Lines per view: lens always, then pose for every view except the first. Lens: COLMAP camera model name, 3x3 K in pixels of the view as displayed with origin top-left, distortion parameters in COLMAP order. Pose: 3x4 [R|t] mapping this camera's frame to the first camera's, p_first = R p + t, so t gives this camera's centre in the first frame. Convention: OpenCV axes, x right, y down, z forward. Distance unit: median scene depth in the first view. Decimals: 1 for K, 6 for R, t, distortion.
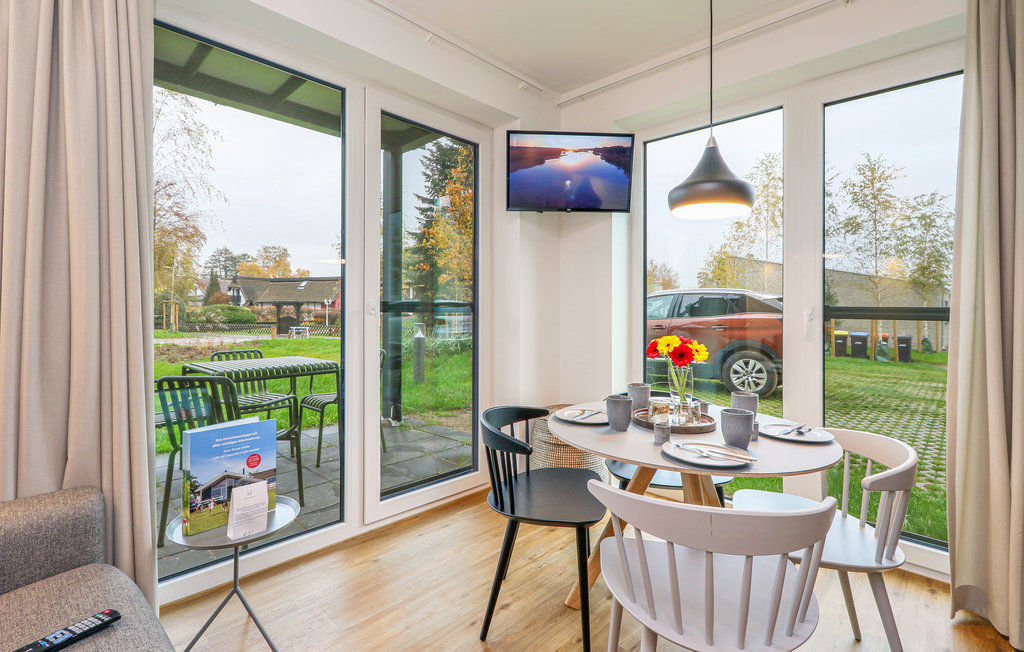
lens RADIAL K [[482.2, 0, 507.4], [0, 482.2, 318.5], [0, 0, 1]] dist [0.015940, 0.000122]
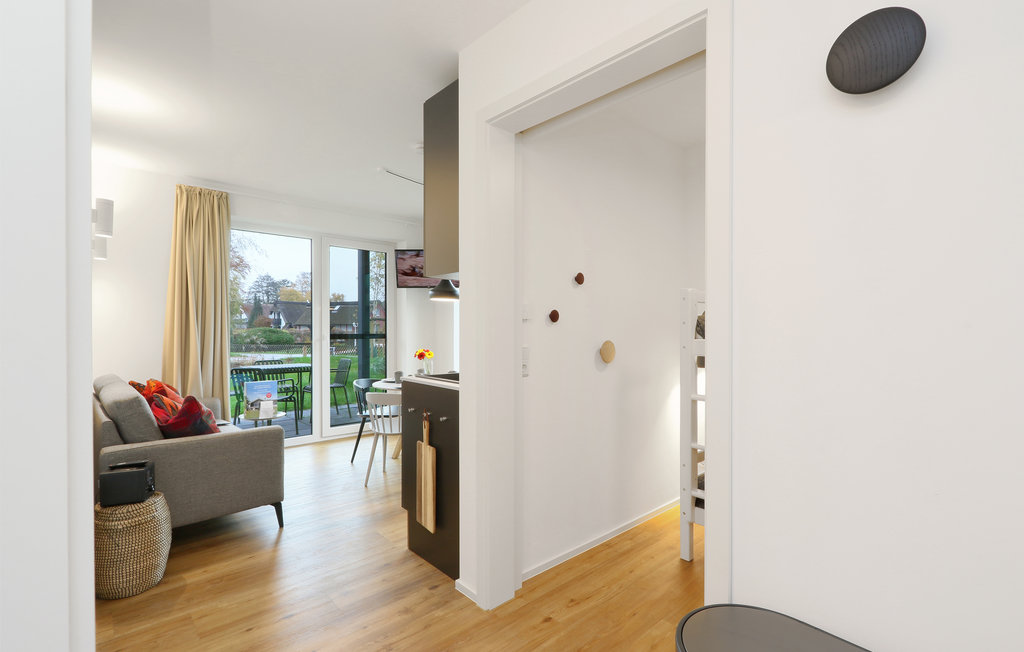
lens RADIAL K [[465.5, 0, 516.0], [0, 465.5, 332.4], [0, 0, 1]] dist [0.012376, -0.000568]
pose [[0.999261, -0.004645, -0.038166, 0.346774], [0.004158, 0.999909, -0.012838, -0.007498], [0.038222, 0.012670, 0.999189, -0.564828]]
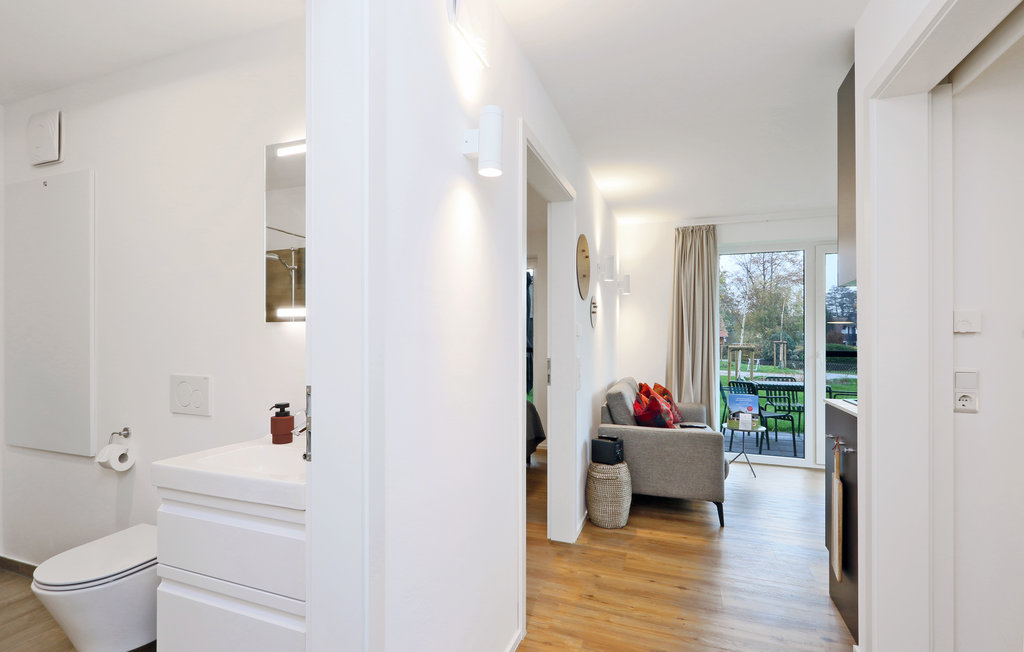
lens RADIAL K [[483.9, 0, 492.8], [0, 483.9, 329.2], [0, 0, 1]] dist [0.001002, 0.000007]
pose [[0.402814, -0.027951, -0.914855, 0.527585], [-0.023986, 0.998868, -0.041079, -0.006629], [0.914967, 0.038491, 0.401688, -0.547845]]
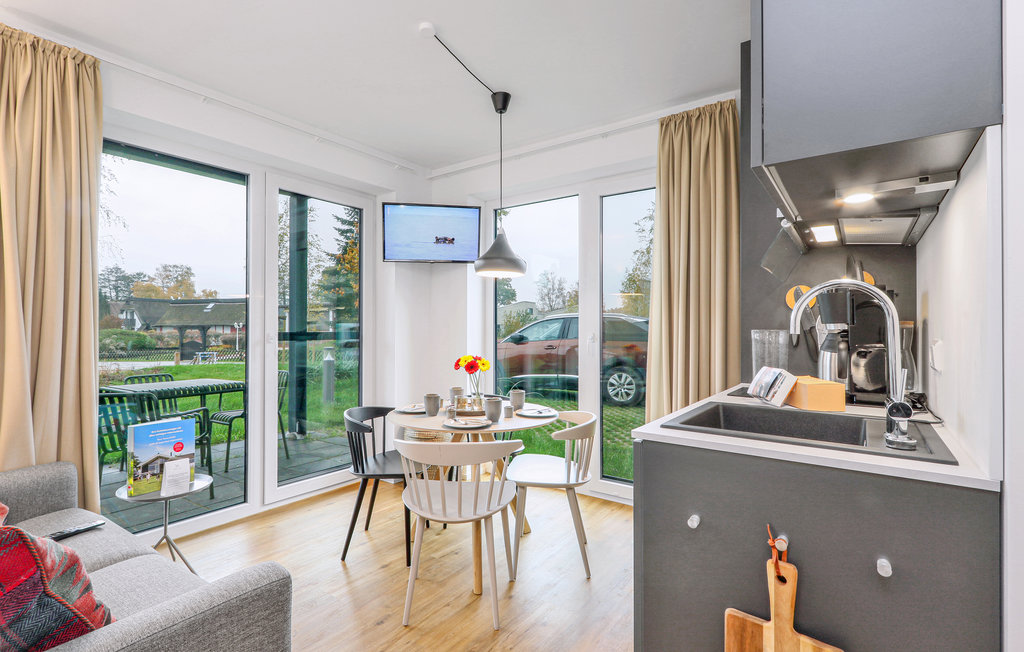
lens RADIAL K [[481.4, 0, 515.2], [0, 481.4, 323.3], [0, 0, 1]] dist [0.000743, -0.000460]
pose [[0.986131, -0.006648, 0.165835, 0.083519], [0.012176, 0.999403, -0.032339, -0.006231], [-0.165521, 0.033909, 0.985623, -0.214388]]
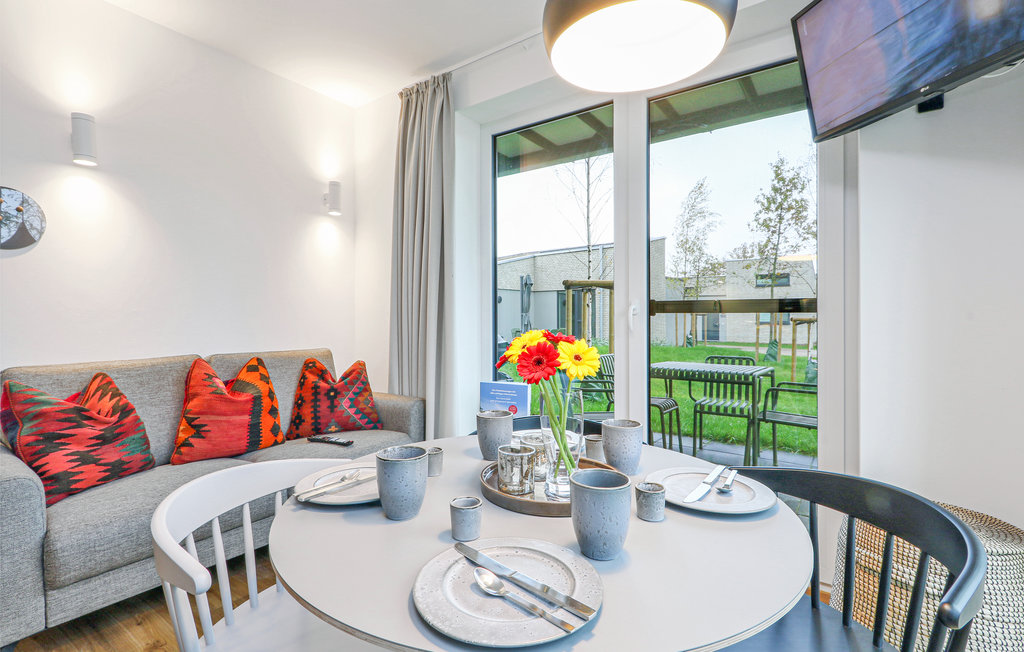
lens RADIAL K [[482.2, 0, 507.4], [0, 482.2, 318.5], [0, 0, 1]] dist [0.015940, 0.000122]
pose [[0.153972, -0.008151, -0.988042, 0.340367], [-0.024266, 0.999633, -0.012028, 0.008125], [0.987777, 0.025827, 0.153718, 0.309465]]
